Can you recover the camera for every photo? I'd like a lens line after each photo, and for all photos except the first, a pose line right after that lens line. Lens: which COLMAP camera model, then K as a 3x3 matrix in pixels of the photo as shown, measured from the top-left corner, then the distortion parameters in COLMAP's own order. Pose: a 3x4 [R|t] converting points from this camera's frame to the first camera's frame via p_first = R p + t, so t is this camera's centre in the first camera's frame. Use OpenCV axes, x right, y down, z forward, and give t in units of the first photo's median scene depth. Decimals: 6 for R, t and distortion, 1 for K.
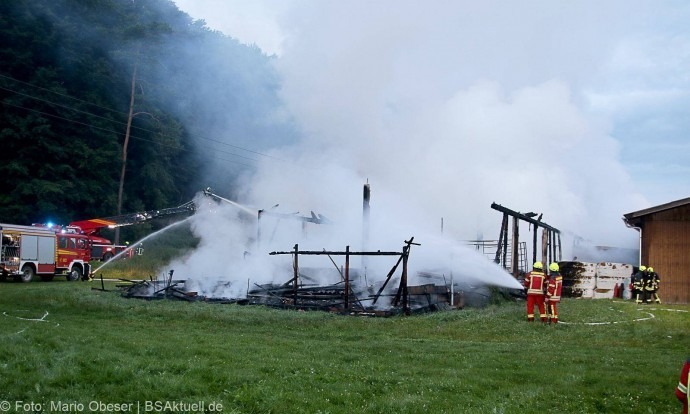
lens RADIAL K [[667.4, 0, 342.5], [0, 667.4, 238.4], [0, 0, 1]] dist [-0.020161, 0.000000]
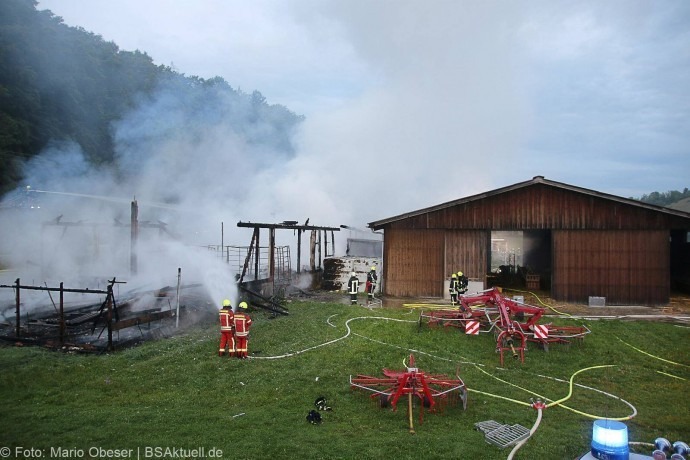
lens RADIAL K [[552.0, 0, 344.0], [0, 552.0, 232.6], [0, 0, 1]] dist [-0.111887, 0.110392]
pose [[0.978063, -0.014290, 0.207818, 0.257974], [0.001834, 0.998196, 0.060009, -0.113609], [-0.208301, -0.058312, 0.976325, 0.073745]]
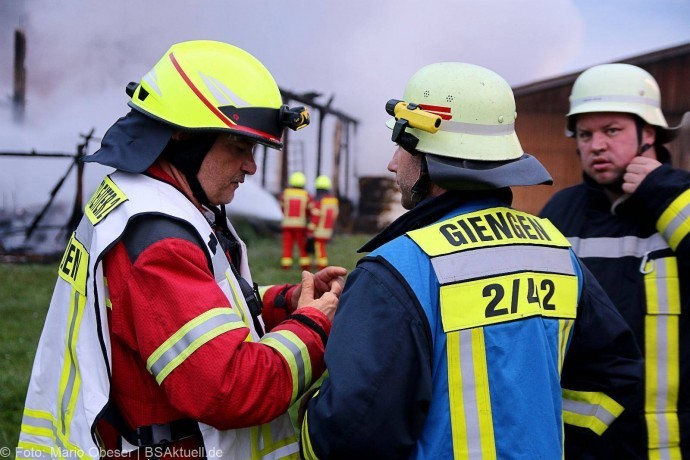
lens RADIAL K [[1230.9, 0, 345.4], [0, 1230.9, 232.5], [0, 0, 1]] dist [0.162995, 0.000000]
pose [[0.962347, 0.003183, 0.271805, 0.020086], [-0.025977, 0.996432, 0.080306, -0.003714], [-0.270580, -0.084343, 0.958996, -0.099999]]
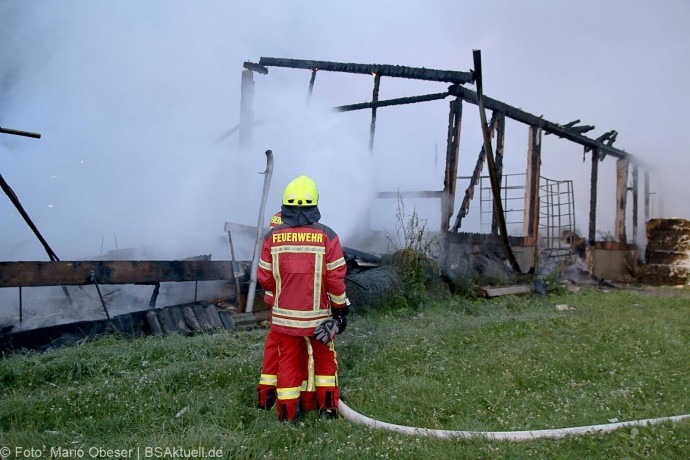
lens RADIAL K [[705.4, 0, 361.7], [0, 705.4, 235.1], [0, 0, 1]] dist [0.011659, 0.000000]
pose [[0.986937, 0.003563, -0.161066, 0.303589], [0.002457, 0.999306, 0.037166, 0.041821], [0.161087, -0.037076, 0.986244, 0.627331]]
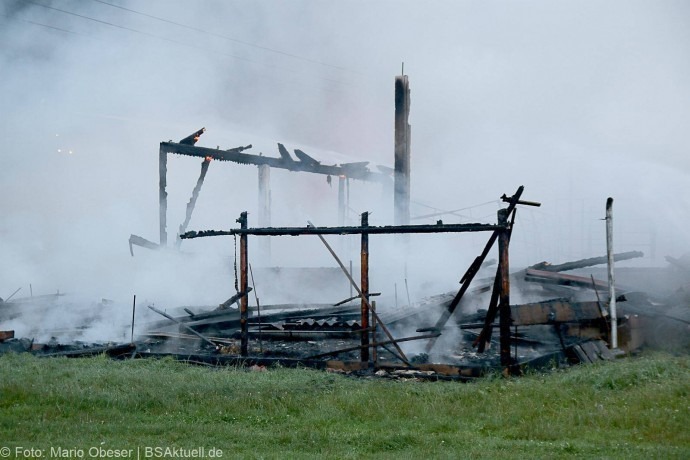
lens RADIAL K [[1357.6, 0, 339.7], [0, 1357.6, 231.2], [0, 0, 1]] dist [0.141777, 0.000000]
pose [[0.999683, -0.024612, -0.005336, -0.003736], [0.024692, 0.999574, 0.015579, 0.008898], [0.004951, -0.015705, 0.999864, 0.137051]]
